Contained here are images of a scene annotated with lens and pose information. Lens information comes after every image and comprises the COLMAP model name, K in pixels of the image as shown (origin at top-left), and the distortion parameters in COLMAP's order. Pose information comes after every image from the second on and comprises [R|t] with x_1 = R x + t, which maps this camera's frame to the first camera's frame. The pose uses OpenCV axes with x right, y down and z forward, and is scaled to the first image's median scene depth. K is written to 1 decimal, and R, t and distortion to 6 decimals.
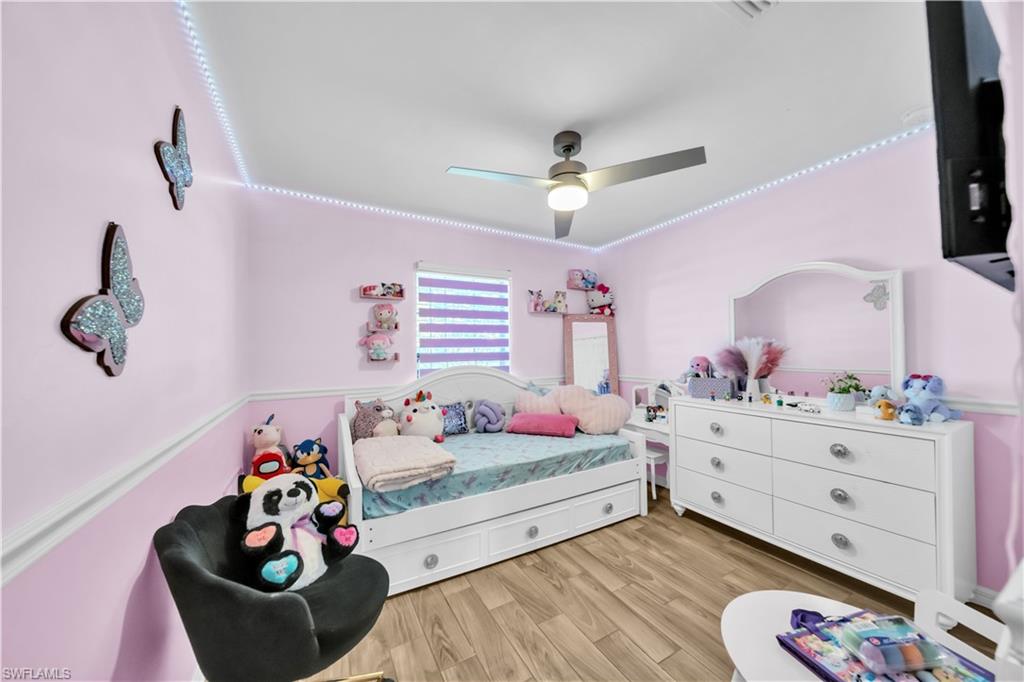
lens RADIAL K [[353.7, 0, 512.5], [0, 353.7, 346.8], [0, 0, 1]] dist [0.001893, -0.001897]
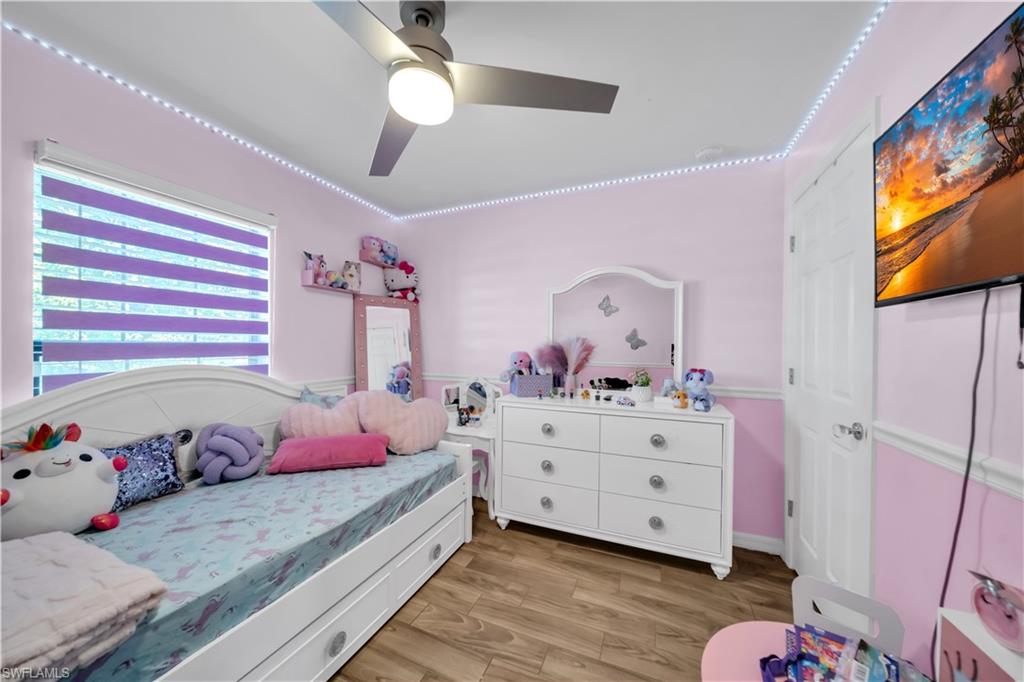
lens RADIAL K [[353.7, 0, 512.5], [0, 353.7, 346.8], [0, 0, 1]] dist [0.001893, -0.001897]
pose [[0.789370, 0.015474, 0.613722, -0.064597], [-0.026082, 0.999625, 0.008344, 0.006064], [-0.613363, -0.022594, 0.789478, 0.276407]]
